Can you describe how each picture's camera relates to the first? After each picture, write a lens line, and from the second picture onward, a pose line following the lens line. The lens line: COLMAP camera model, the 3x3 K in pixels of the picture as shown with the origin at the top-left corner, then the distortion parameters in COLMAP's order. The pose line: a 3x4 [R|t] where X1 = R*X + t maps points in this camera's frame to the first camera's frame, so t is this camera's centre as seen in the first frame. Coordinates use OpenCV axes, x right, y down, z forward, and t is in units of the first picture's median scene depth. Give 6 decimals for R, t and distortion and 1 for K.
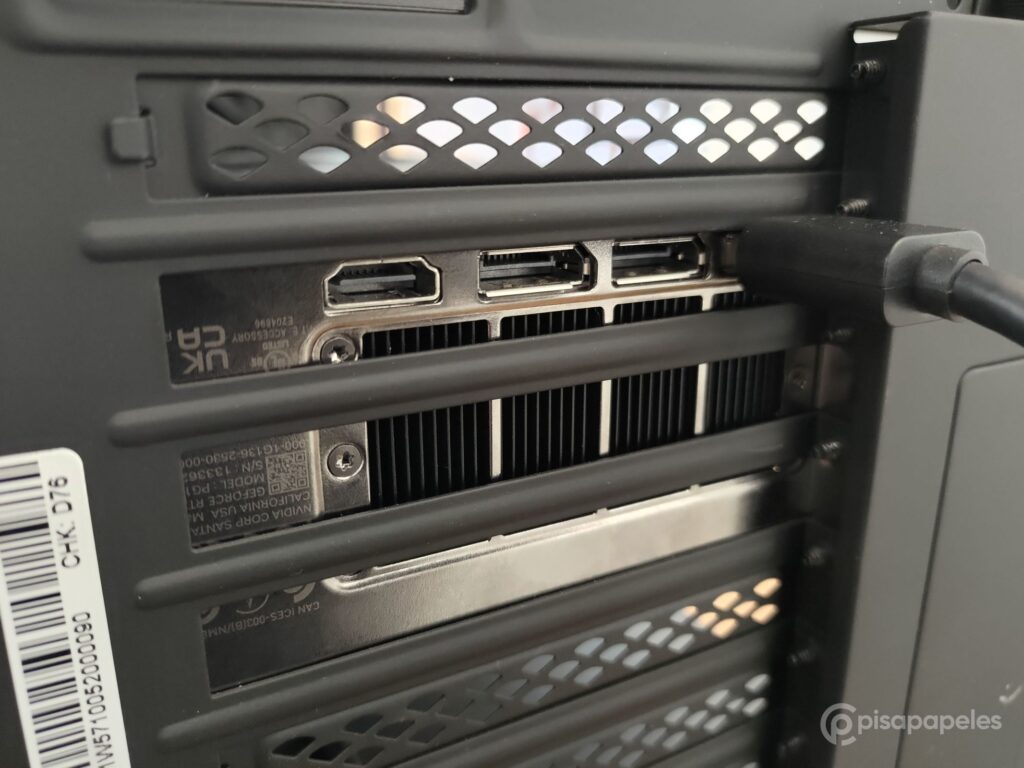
lens RADIAL K [[831.0, 0, 512.0], [0, 831.0, 384.0], [0, 0, 1]] dist [0.006347, 0.001718]
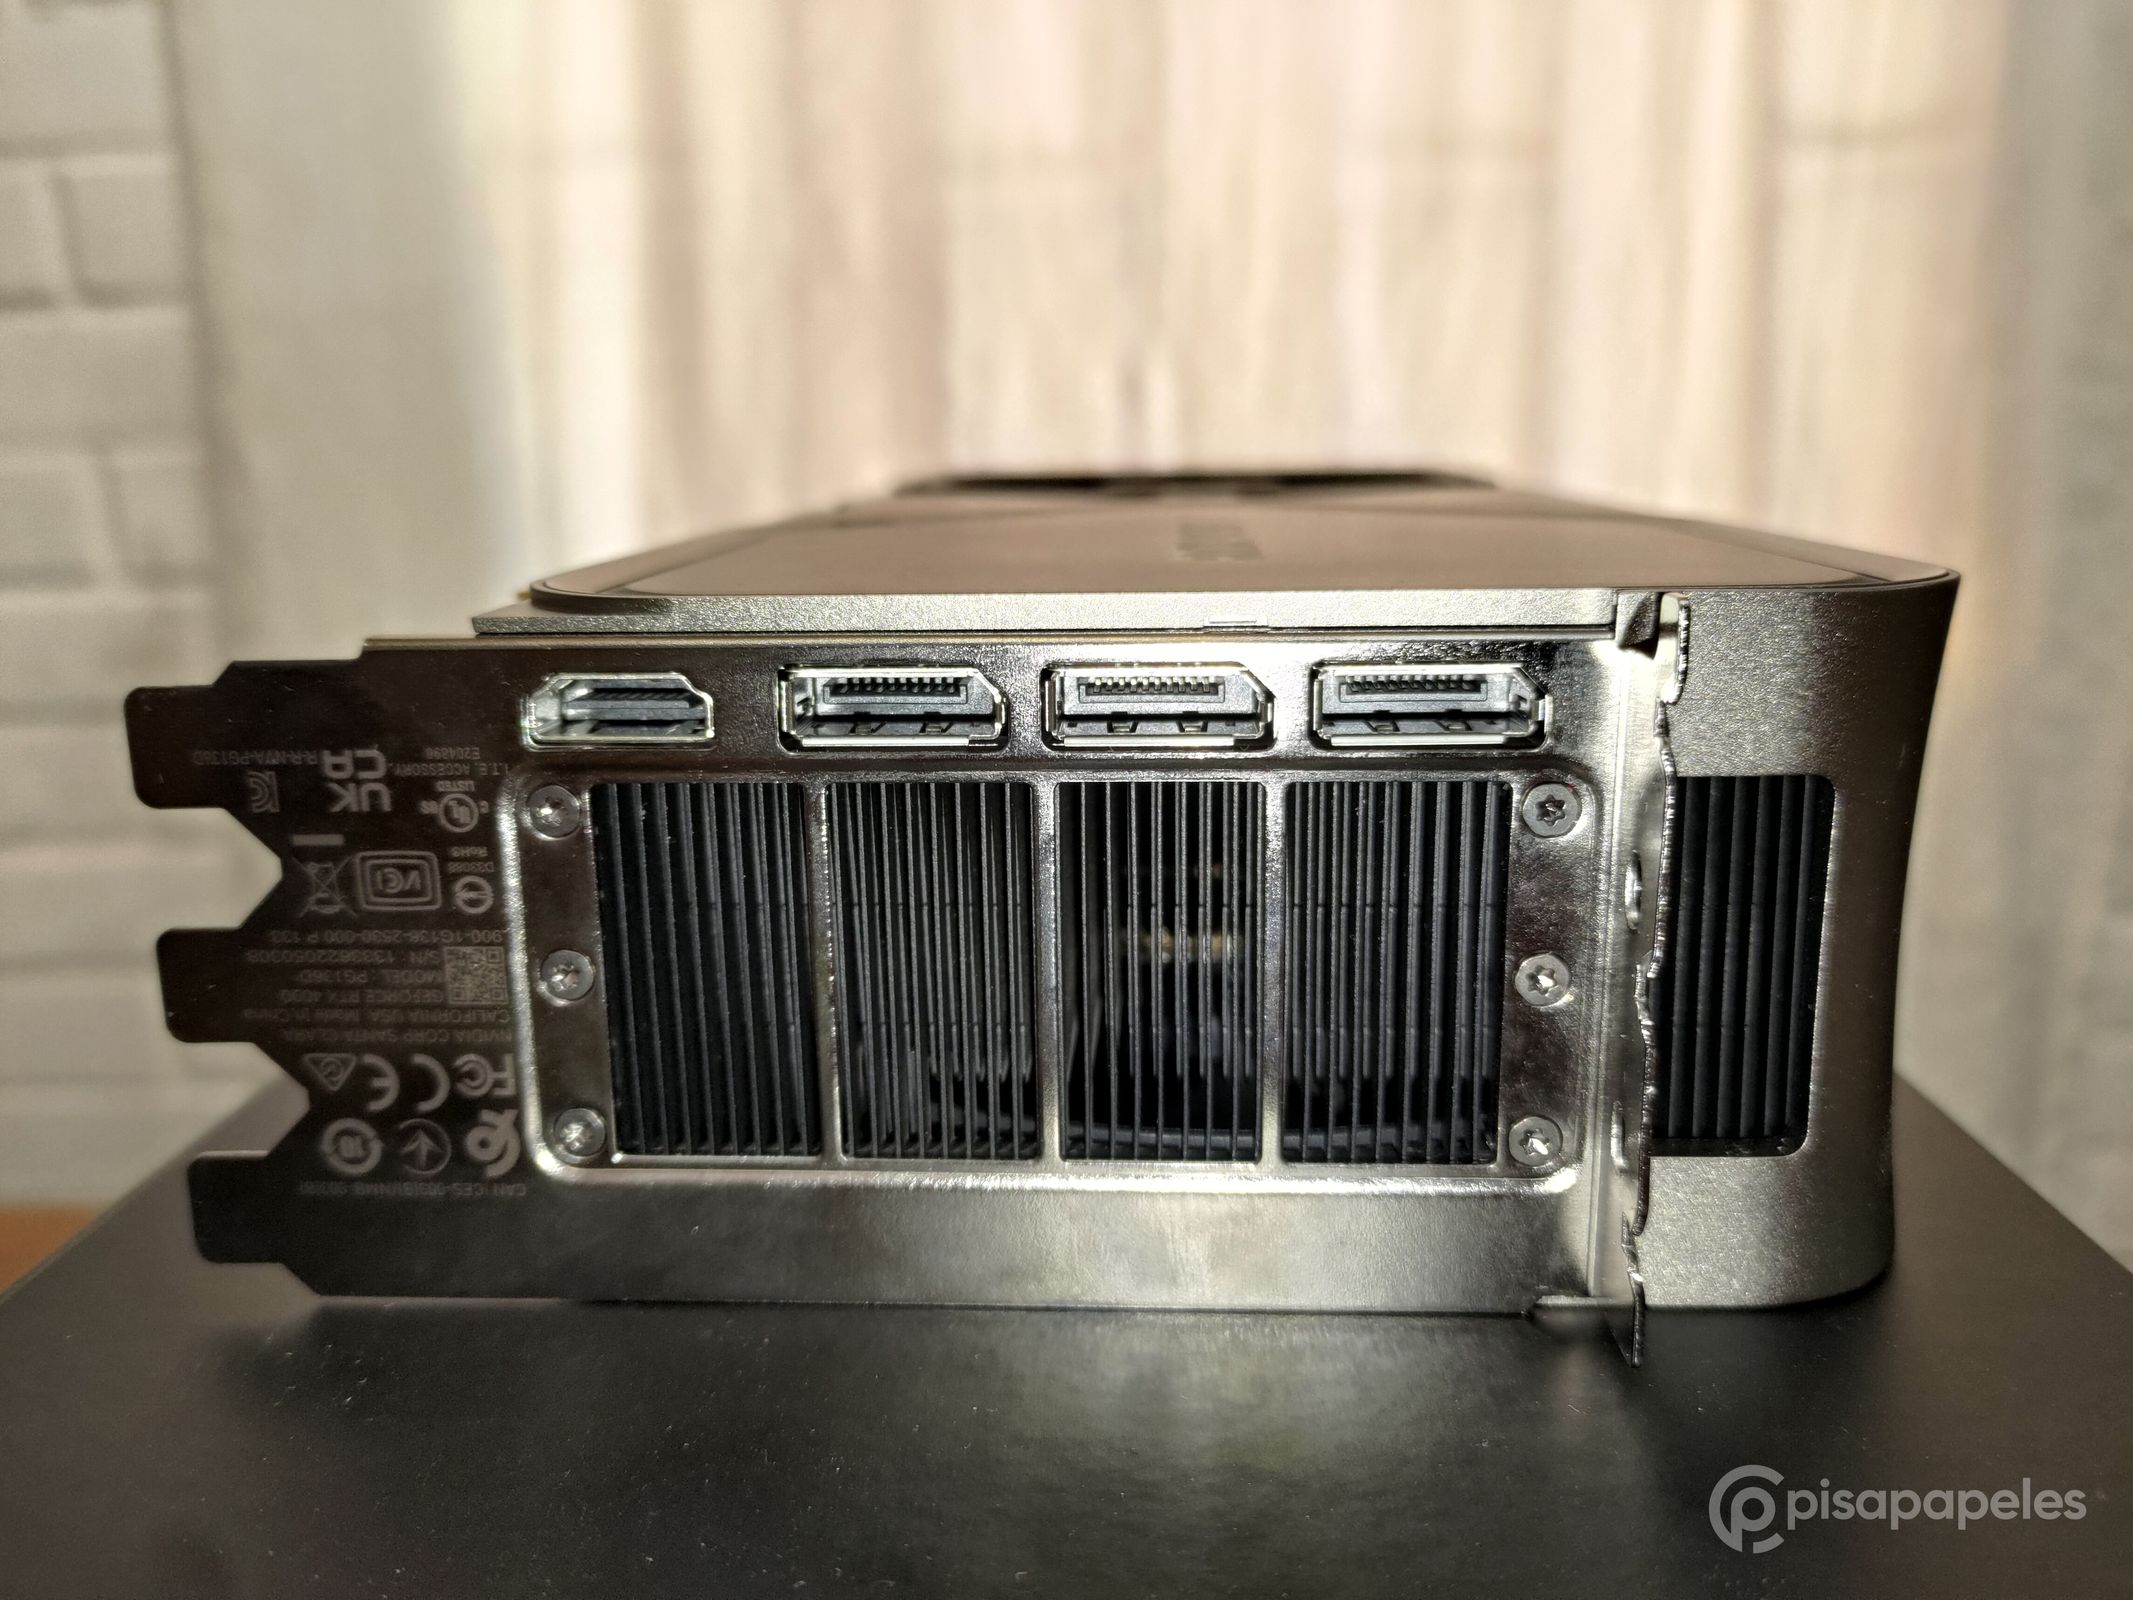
lens RADIAL K [[1731.1, 0, 1066.5], [0, 1731.1, 800.0], [0, 0, 1]] dist [0.006347, 0.001718]
pose [[0.853843, 0.103608, -0.510115, 0.874688], [-0.134156, 0.990685, -0.023338, -0.069201], [0.502946, 0.088362, 0.859789, 0.022506]]
